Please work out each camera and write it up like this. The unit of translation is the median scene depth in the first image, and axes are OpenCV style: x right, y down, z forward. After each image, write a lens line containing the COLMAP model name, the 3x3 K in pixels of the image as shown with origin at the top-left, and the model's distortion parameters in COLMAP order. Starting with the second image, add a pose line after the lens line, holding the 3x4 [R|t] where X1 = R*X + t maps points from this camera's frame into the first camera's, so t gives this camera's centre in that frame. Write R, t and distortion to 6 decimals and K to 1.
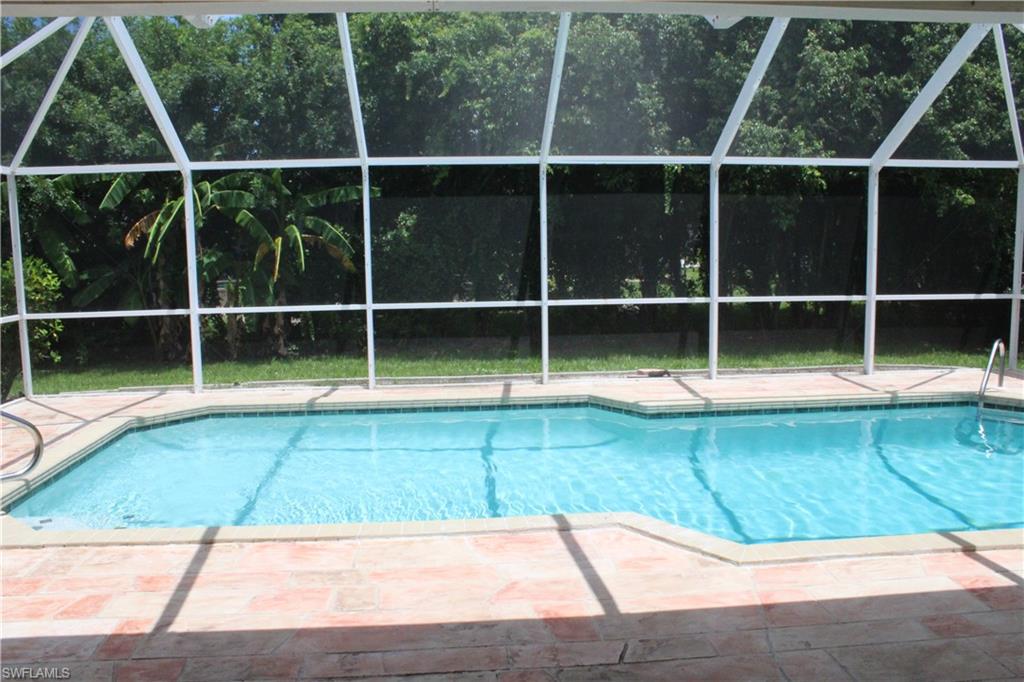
lens RADIAL K [[851.6, 0, 512.0], [0, 851.6, 341.0], [0, 0, 1]] dist [-0.158213, 0.134293]
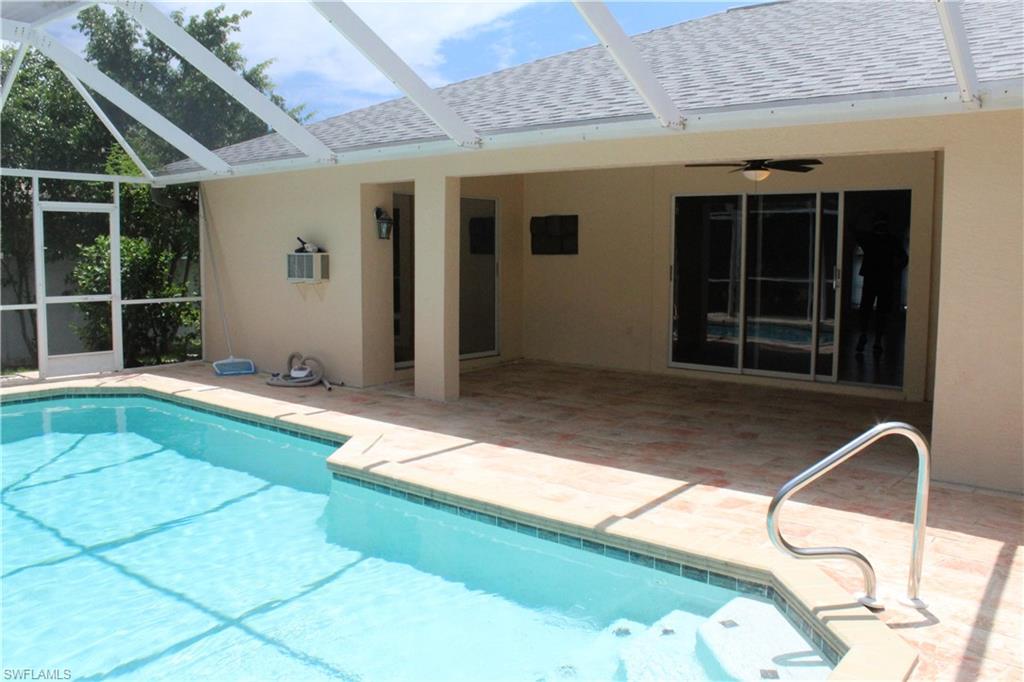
lens RADIAL K [[851.6, 0, 512.0], [0, 851.6, 341.0], [0, 0, 1]] dist [-0.158213, 0.134293]
pose [[-0.712022, -0.064225, 0.699214, -1.081780], [0.091245, 0.978901, 0.182831, -0.202668], [-0.696204, 0.193979, -0.691138, 1.927892]]
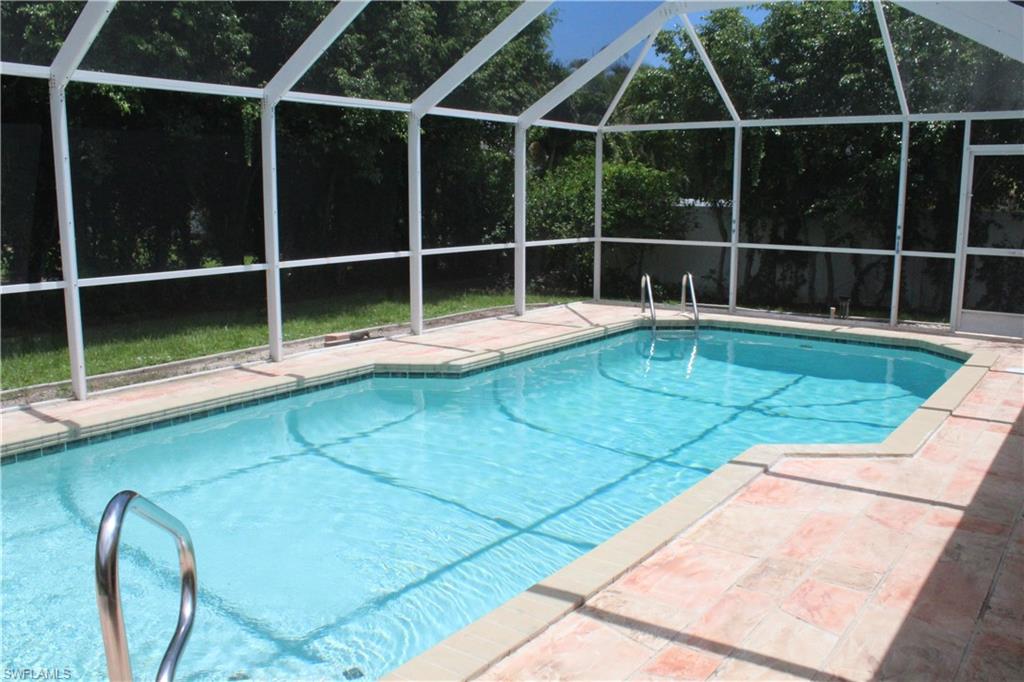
lens RADIAL K [[851.6, 0, 512.0], [0, 851.6, 341.0], [0, 0, 1]] dist [-0.158213, 0.134293]
pose [[0.666966, -0.114263, 0.736274, -0.967293], [0.081072, 0.993433, 0.080731, -0.042574], [-0.740664, 0.005846, 0.671850, 0.610156]]
